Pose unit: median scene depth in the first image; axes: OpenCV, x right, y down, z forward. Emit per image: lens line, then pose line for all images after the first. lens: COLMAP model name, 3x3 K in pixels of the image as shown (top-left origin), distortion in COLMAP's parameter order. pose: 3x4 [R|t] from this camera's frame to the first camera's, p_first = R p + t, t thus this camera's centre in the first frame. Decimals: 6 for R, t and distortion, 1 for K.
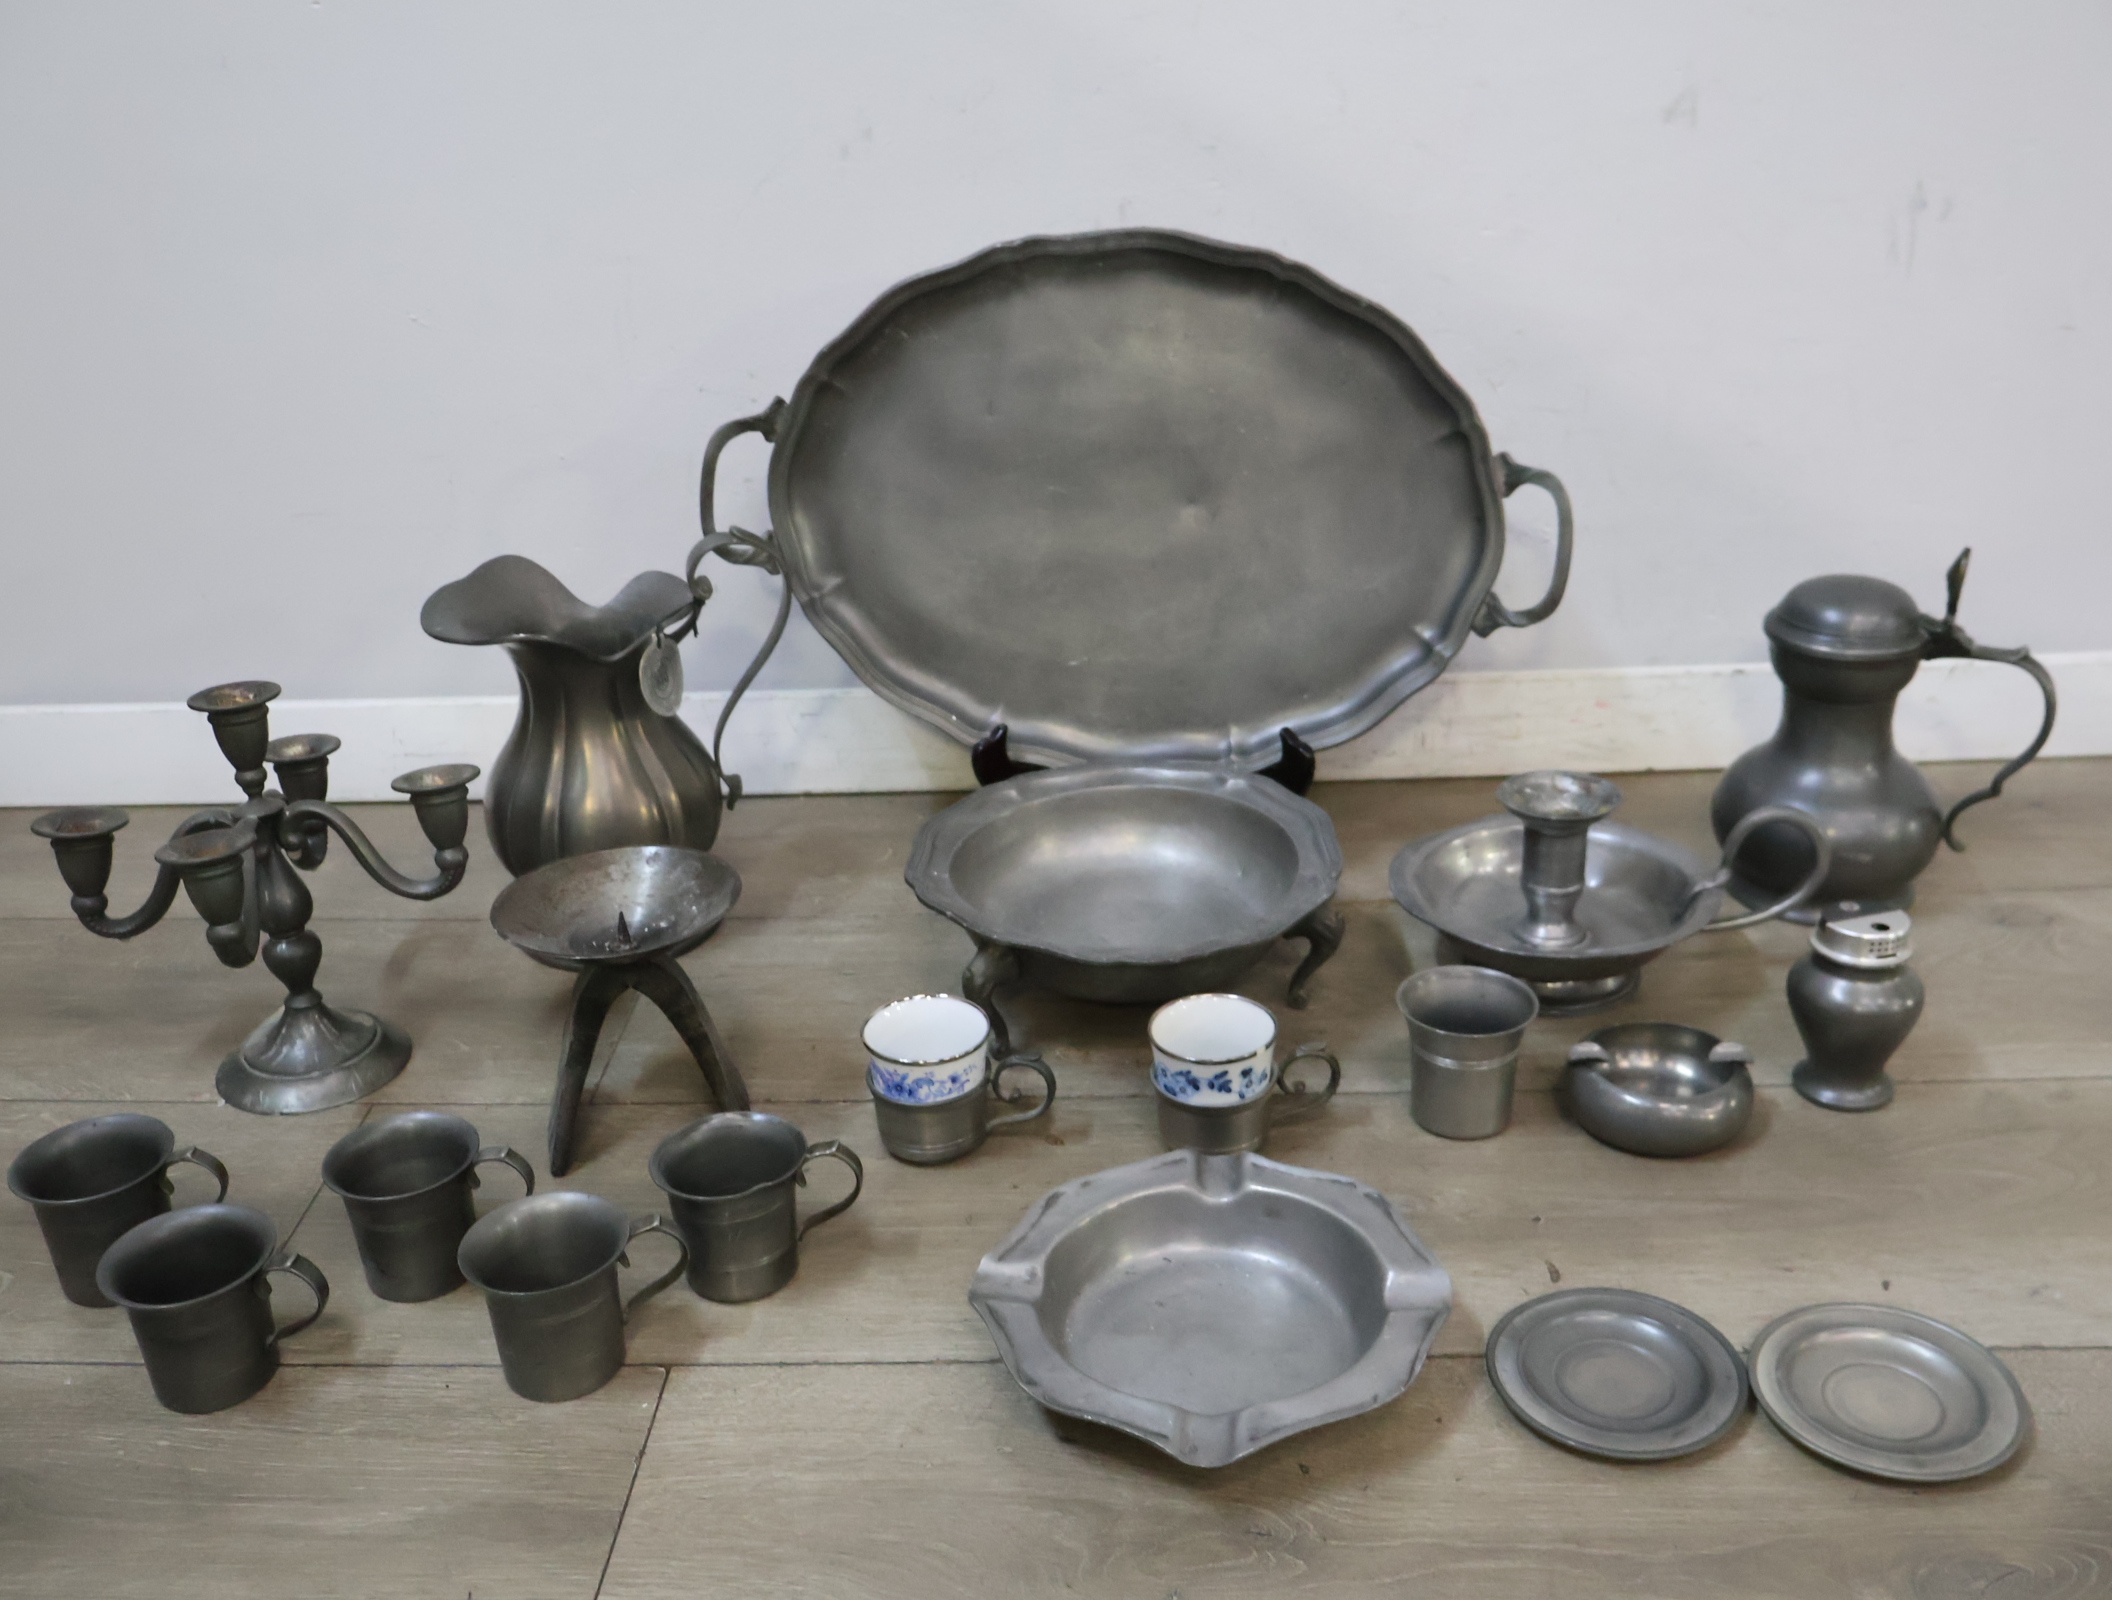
lens RADIAL K [[2042.0, 0, 1061.6], [0, 2042.0, 800.7], [0, 0, 1]] dist [0.007872, 0.000000]
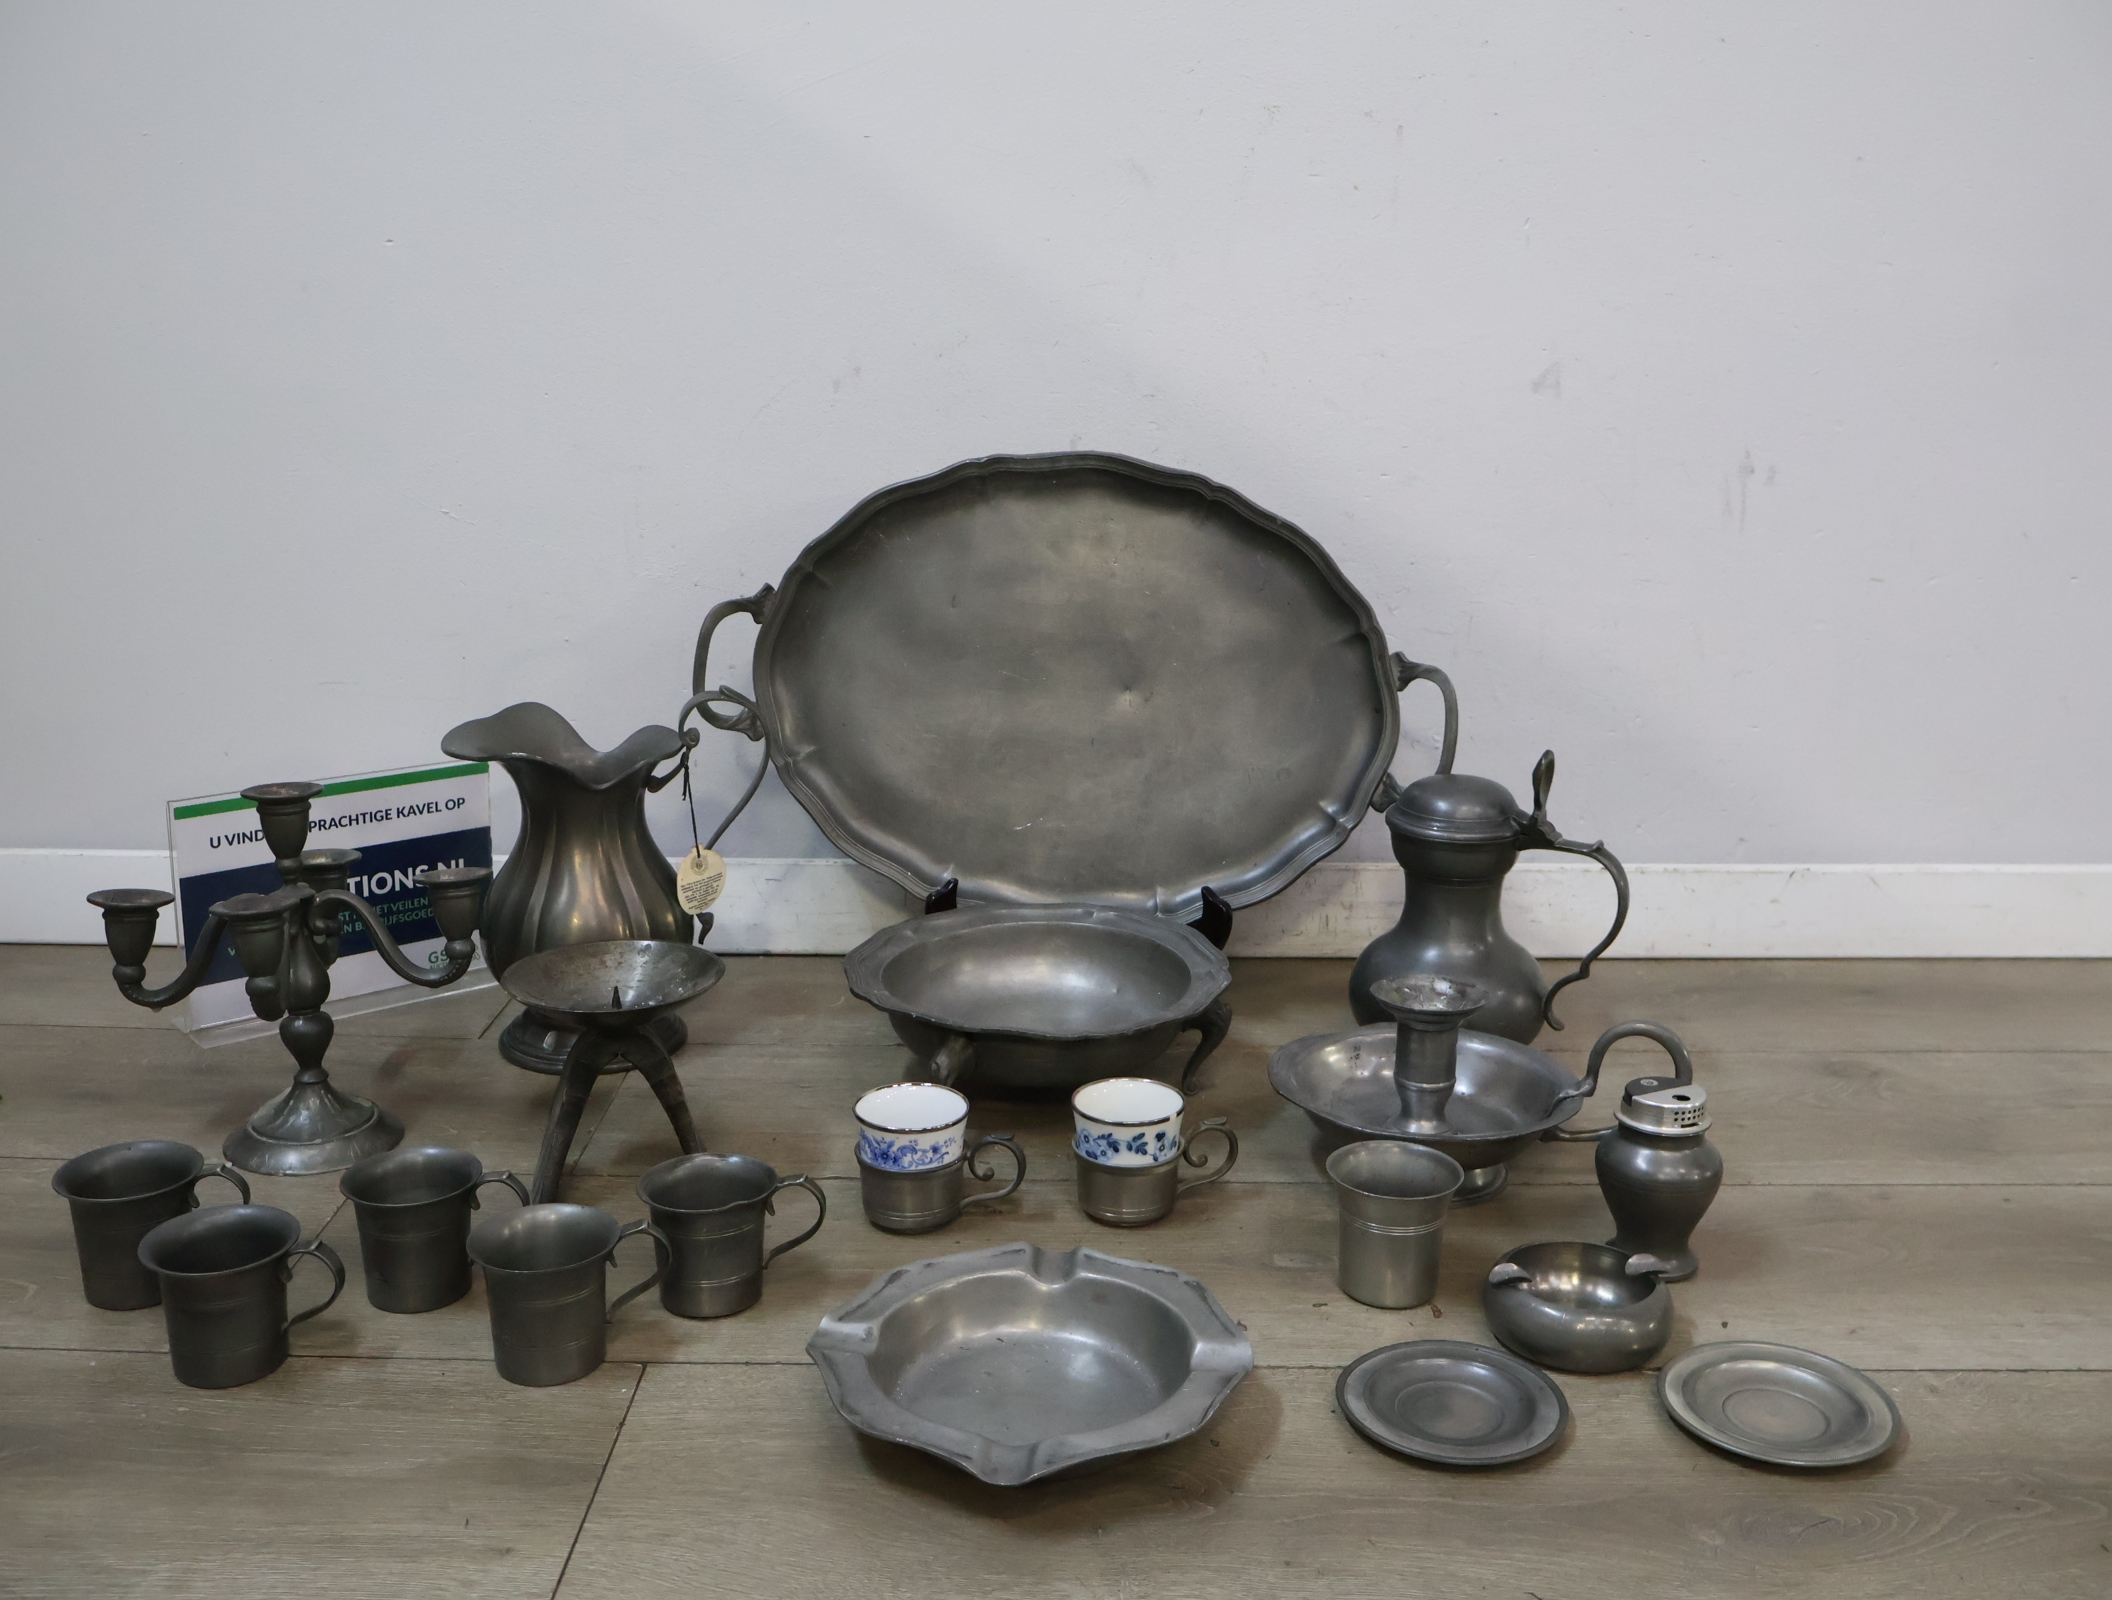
lens RADIAL K [[2042.0, 0, 1061.1], [0, 2042.0, 810.1], [0, 0, 1]] dist [0.007872, 0.000000]
pose [[0.998450, 0.038464, 0.040233, -0.019123], [-0.031051, 0.984799, -0.170898, 0.136099], [-0.046195, 0.169384, 0.984467, -0.128136]]
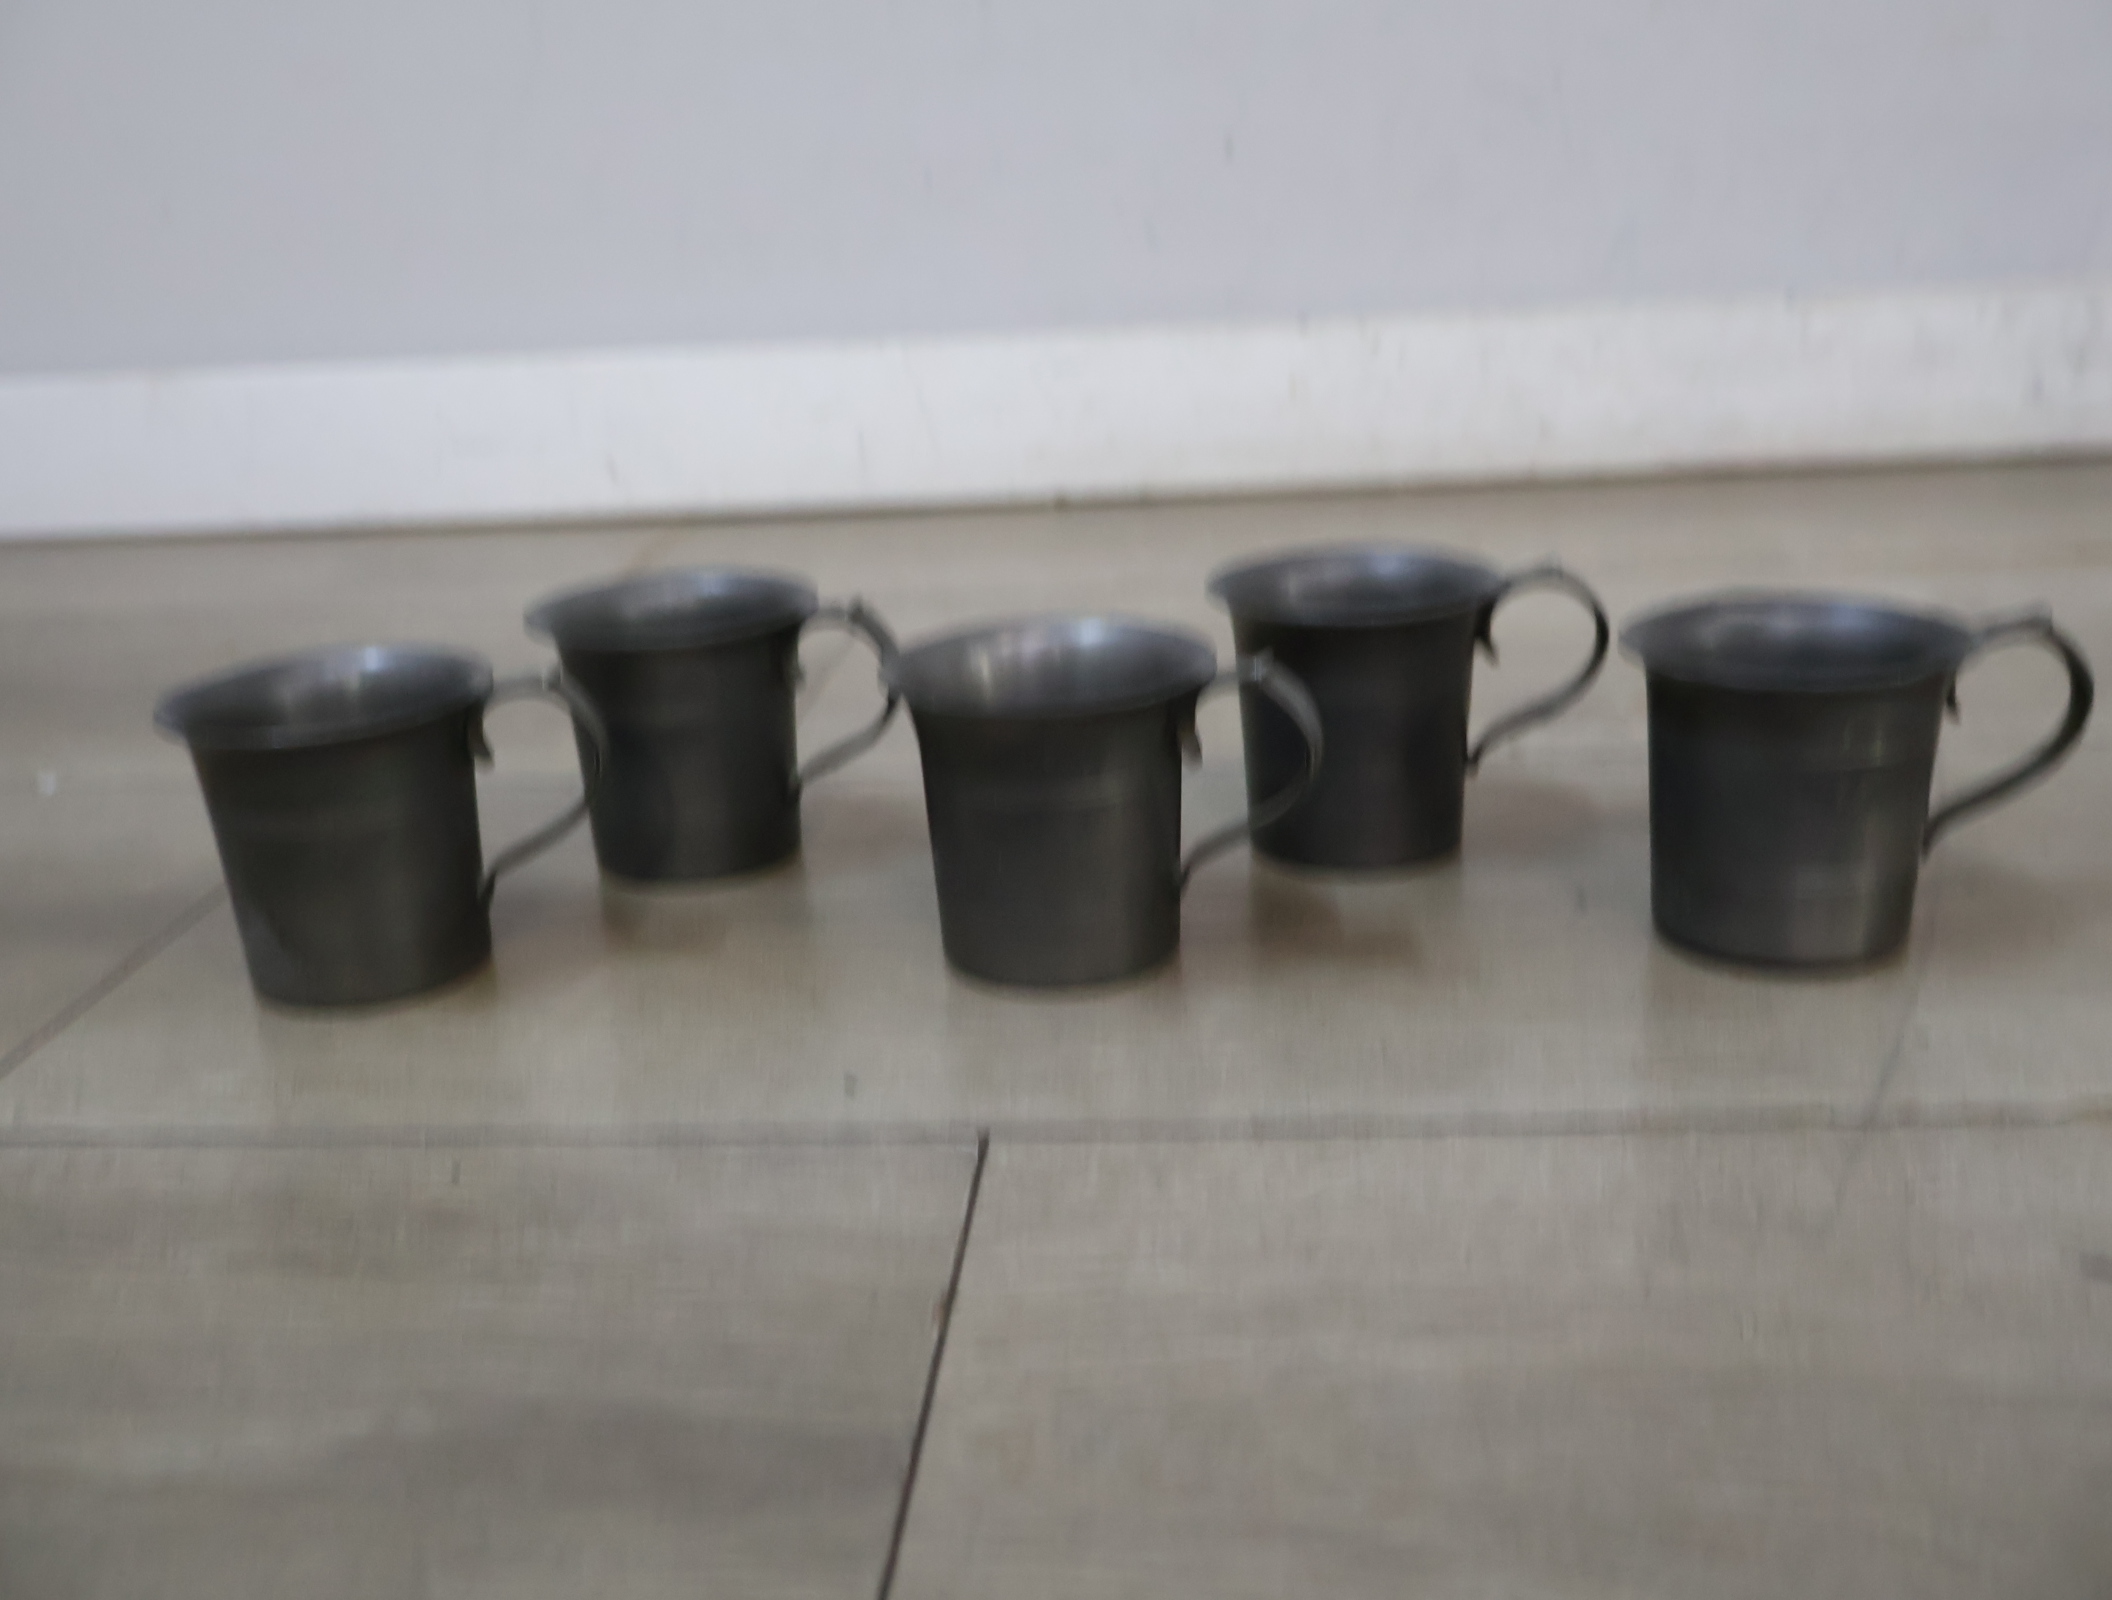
lens RADIAL K [[2042.0, 0, 1068.4], [0, 2042.0, 816.7], [0, 0, 1]] dist [0.007872, 0.000000]
pose [[0.999542, 0.002098, -0.030196, -0.135520], [-0.004632, 0.996448, -0.084085, 0.205717], [0.029912, 0.084186, 0.996001, 0.484501]]
